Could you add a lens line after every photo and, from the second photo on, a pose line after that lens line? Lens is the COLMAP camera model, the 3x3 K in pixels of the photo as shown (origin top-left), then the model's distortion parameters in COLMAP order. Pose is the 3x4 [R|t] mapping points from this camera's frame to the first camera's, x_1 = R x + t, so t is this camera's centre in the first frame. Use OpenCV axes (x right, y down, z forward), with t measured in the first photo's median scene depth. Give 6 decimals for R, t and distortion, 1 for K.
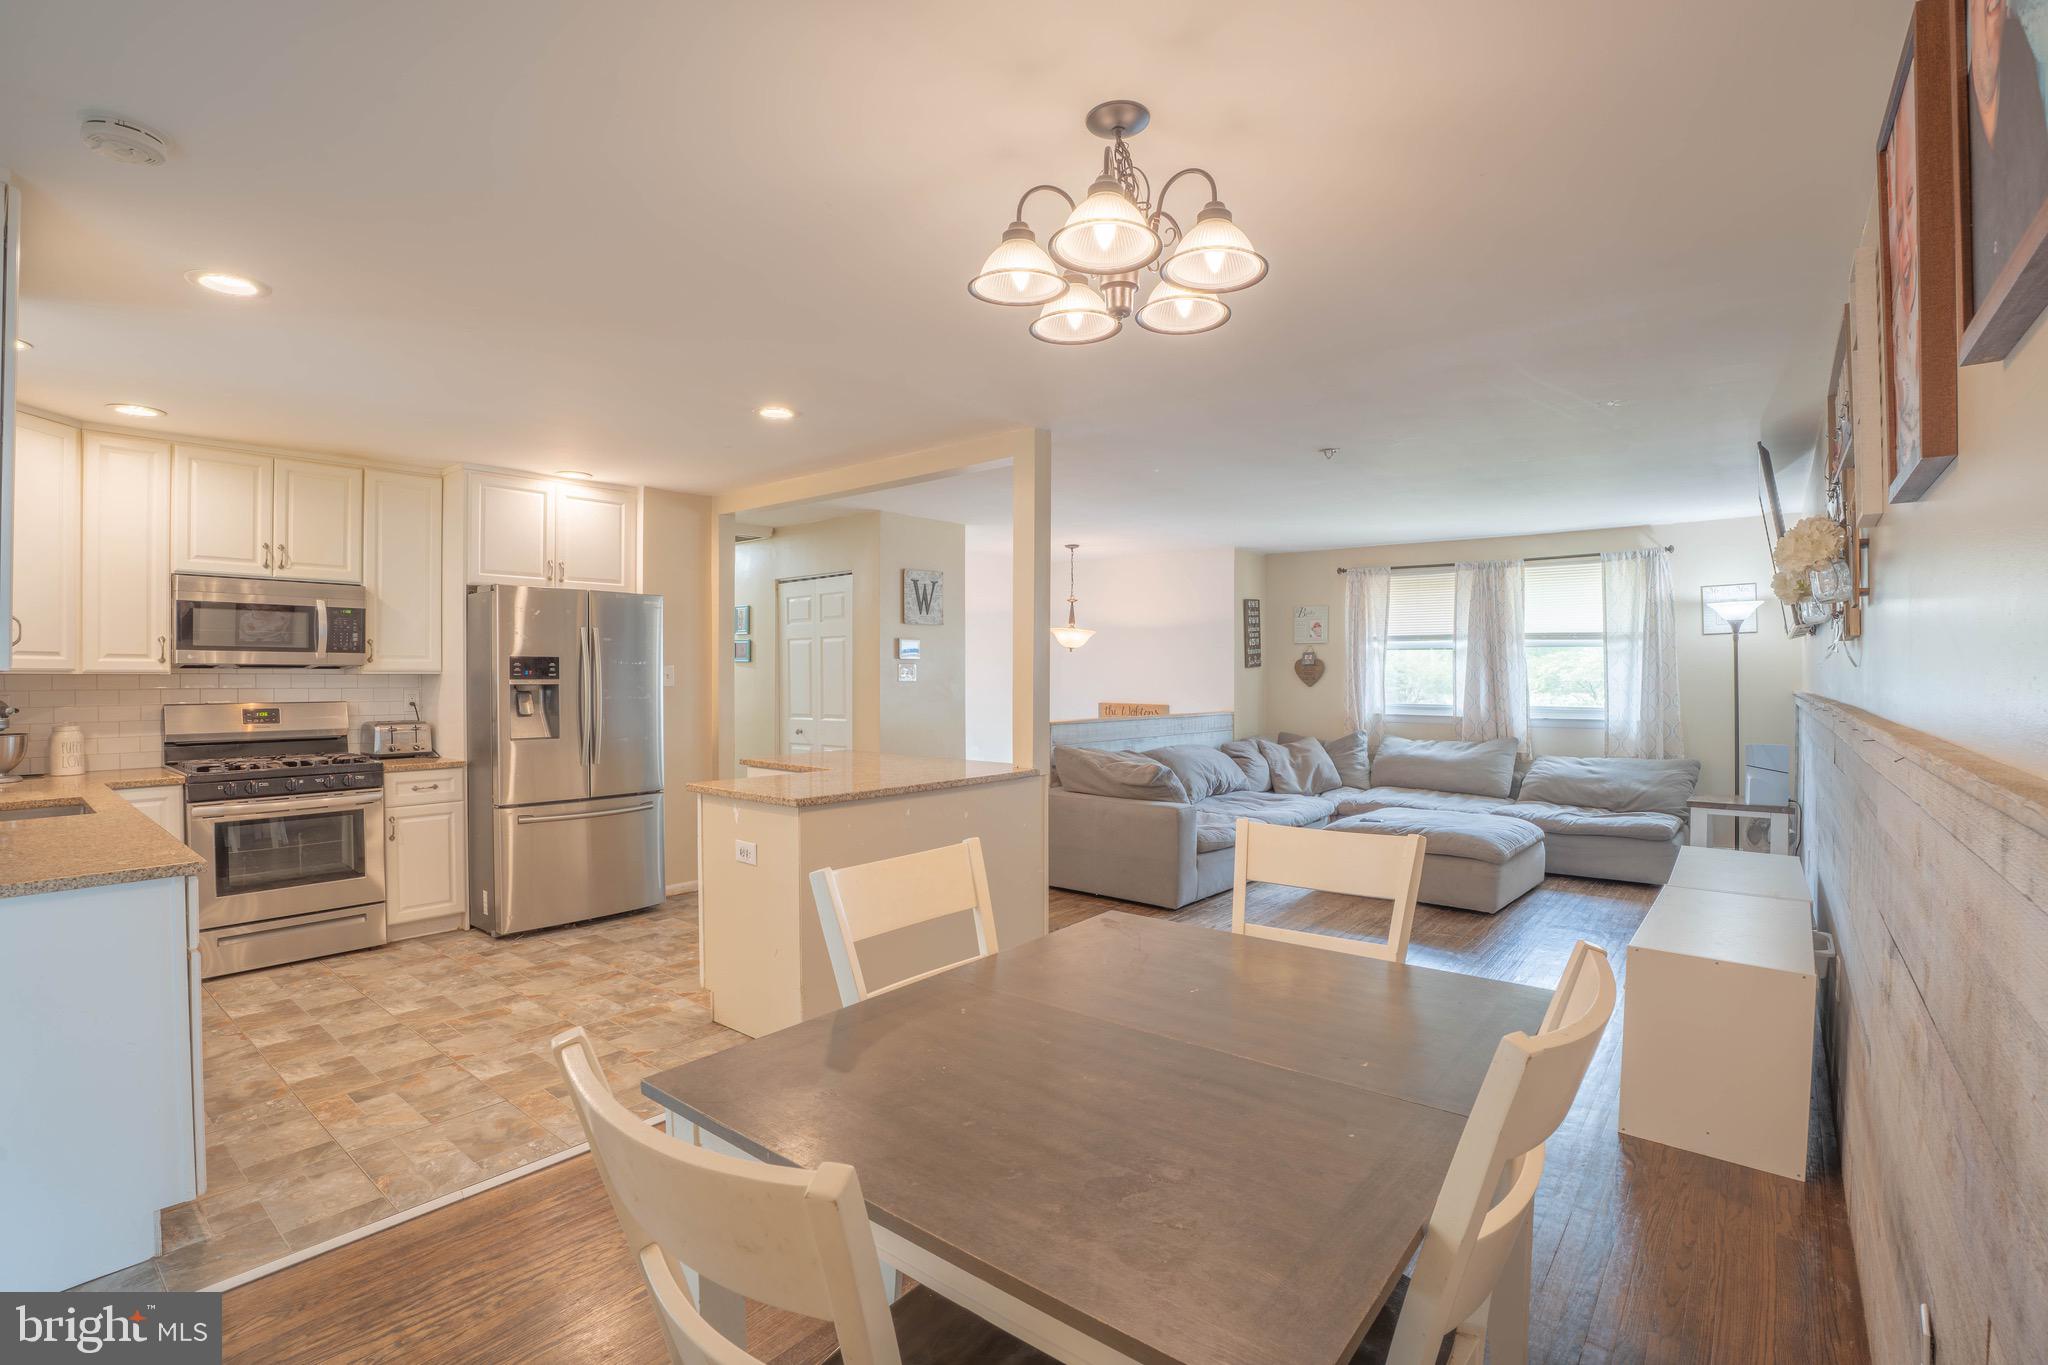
lens RADIAL K [[942.0, 0, 1023.9], [0, 942.0, 682.7], [0, 0, 1]] dist [-0.072625, 0.019033]
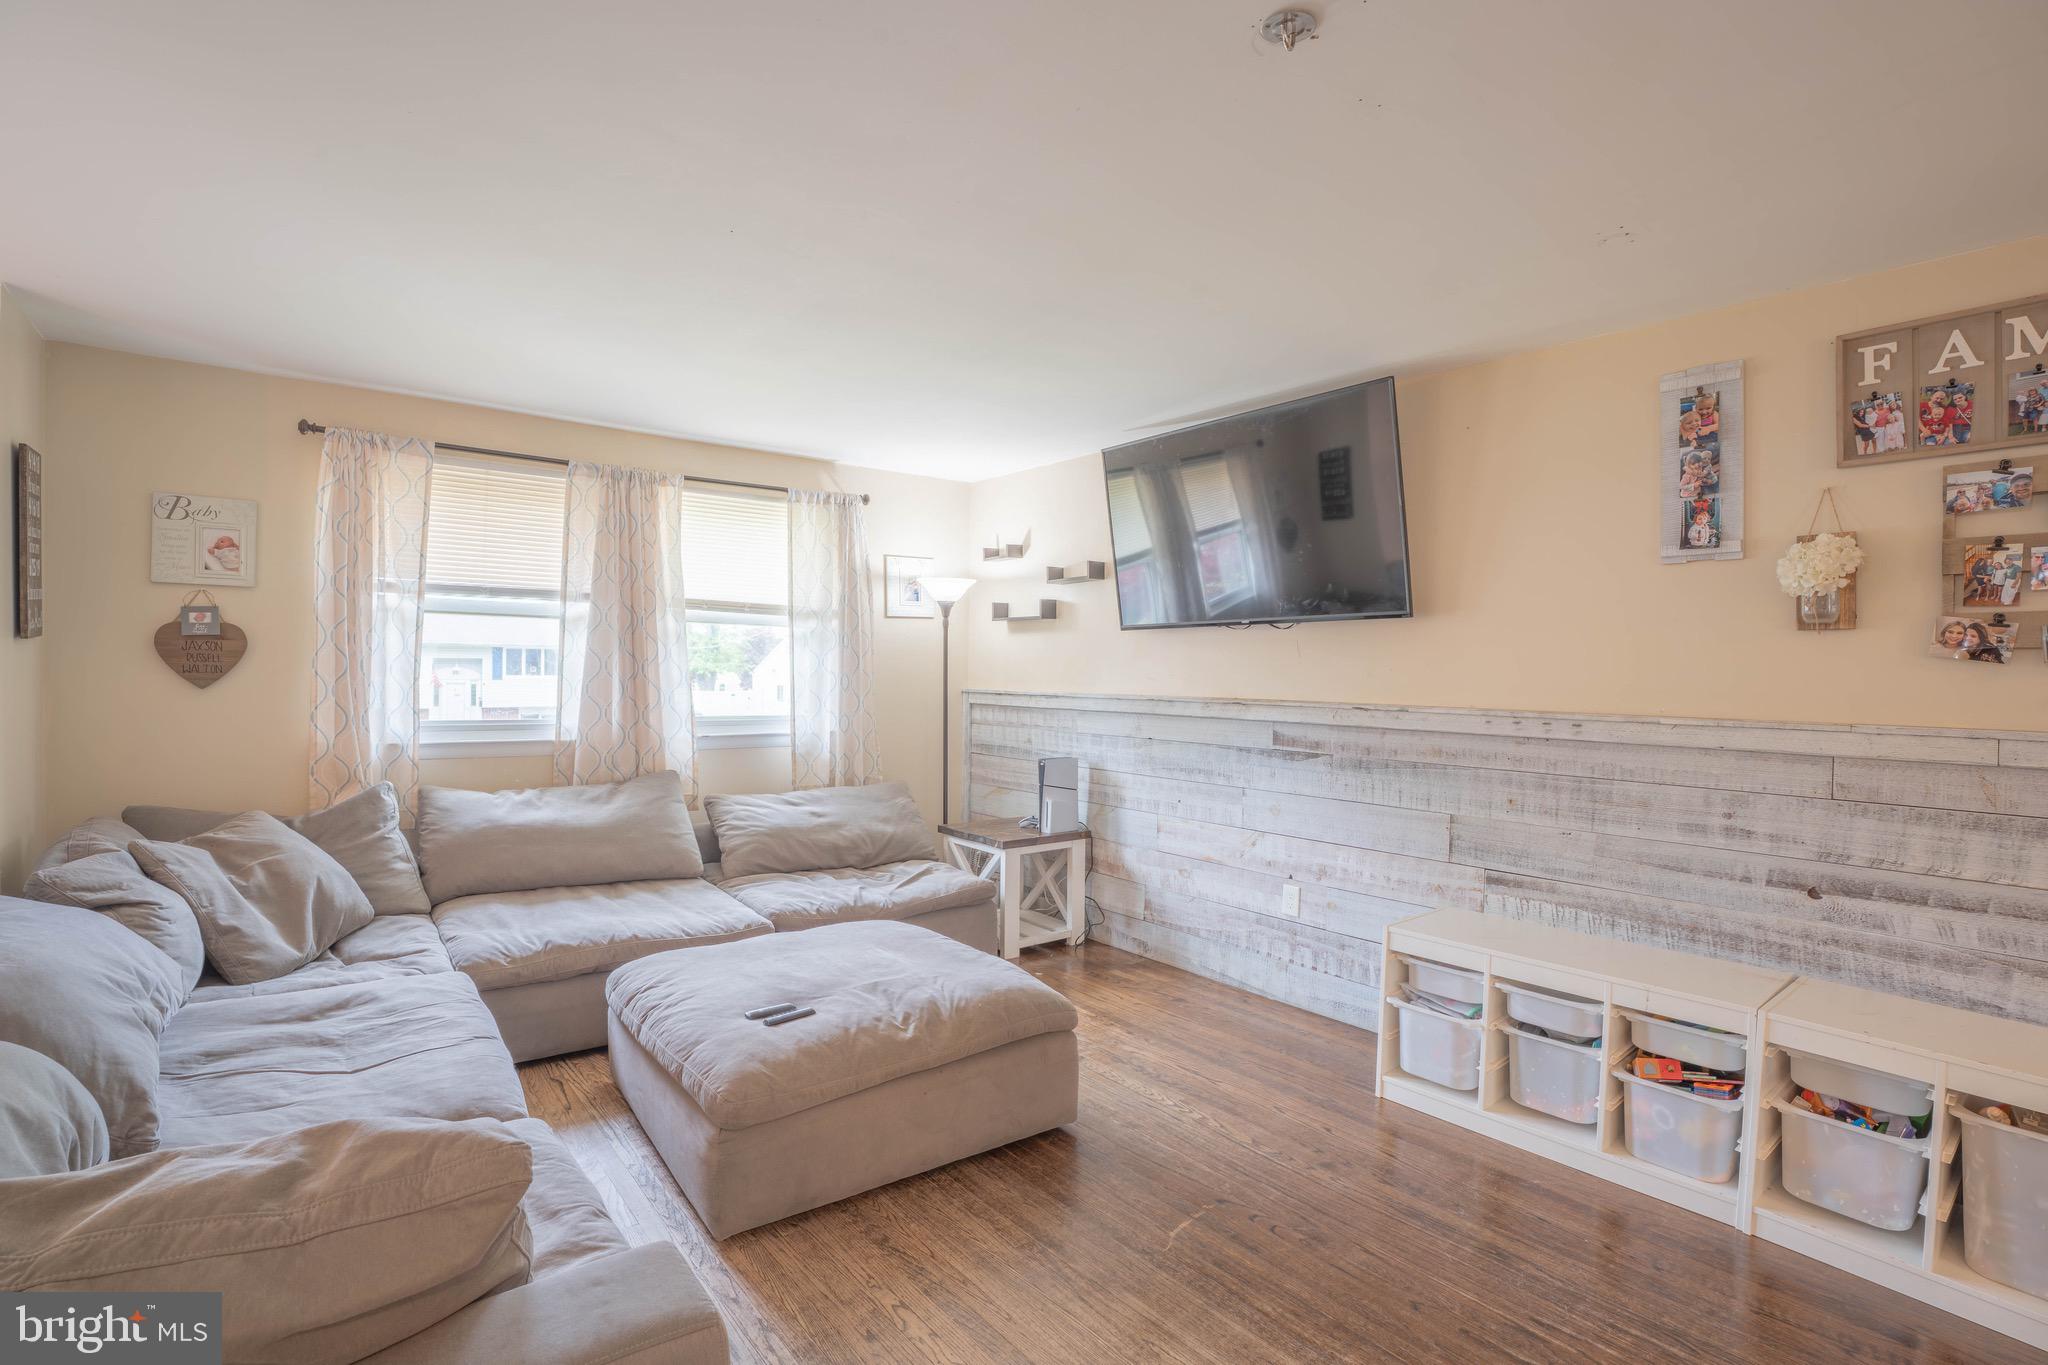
lens RADIAL K [[942.0, 0, 1016.1], [0, 942.0, 673.8], [0, 0, 1]] dist [-0.072625, 0.019033]
pose [[0.205106, -0.002830, 0.978736, -0.022235], [-0.007926, 0.999958, 0.004552, -0.012319], [-0.978708, -0.008691, 0.205075, 0.994018]]
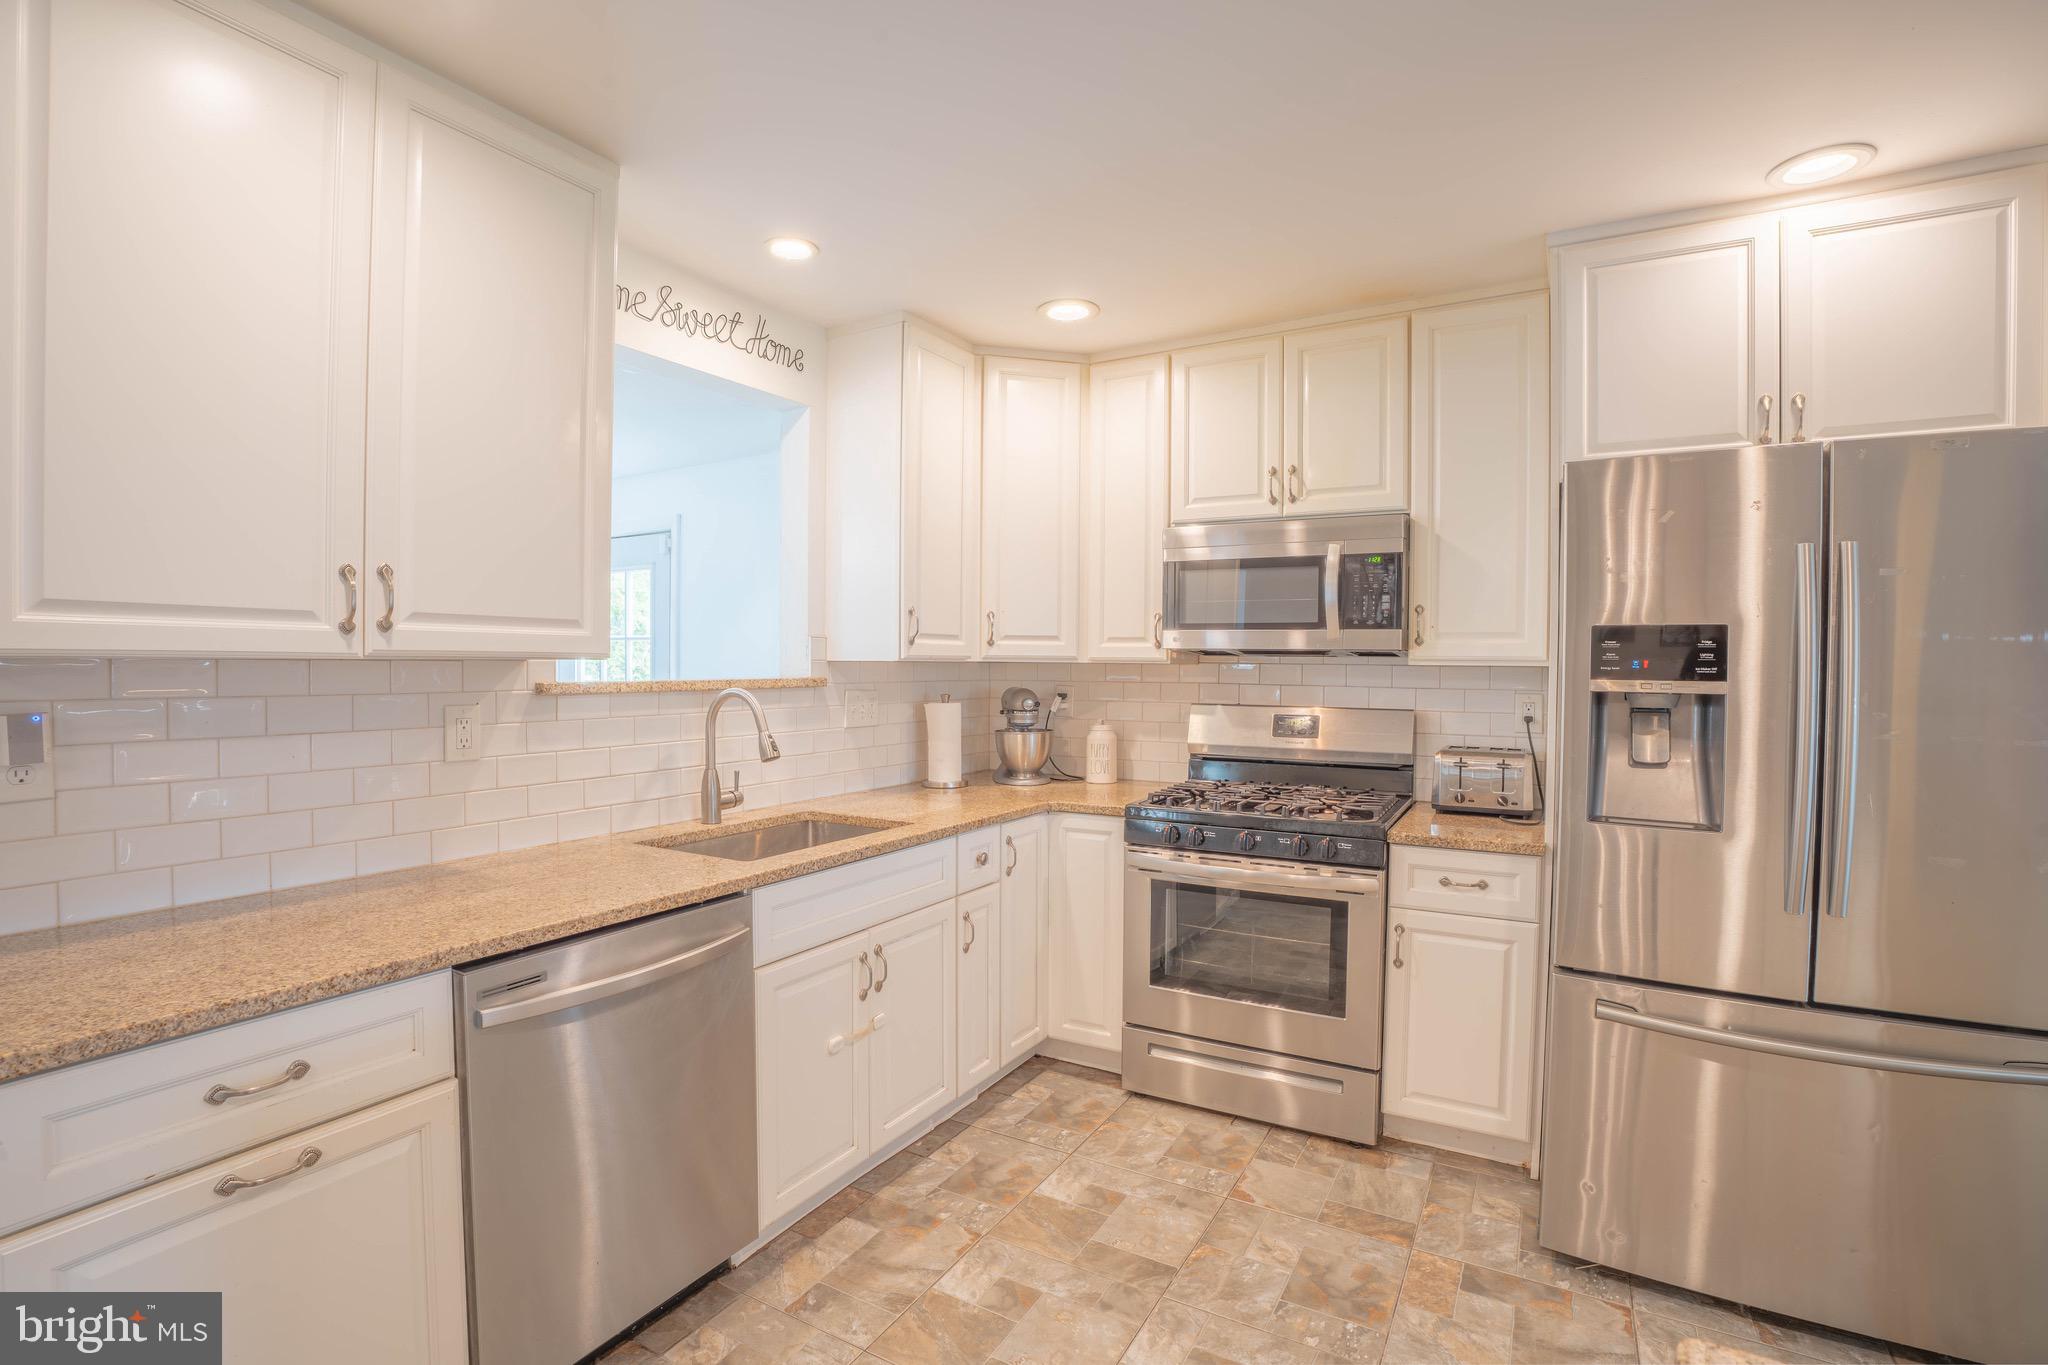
lens RADIAL K [[942.0, 0, 1020.0], [0, 942.0, 683.2], [0, 0, 1]] dist [-0.072625, 0.019033]
pose [[0.156629, 0.024066, -0.987364, -0.171062], [-0.014988, 0.999646, 0.021988, -0.007065], [0.987544, 0.011355, 0.156935, 0.647413]]
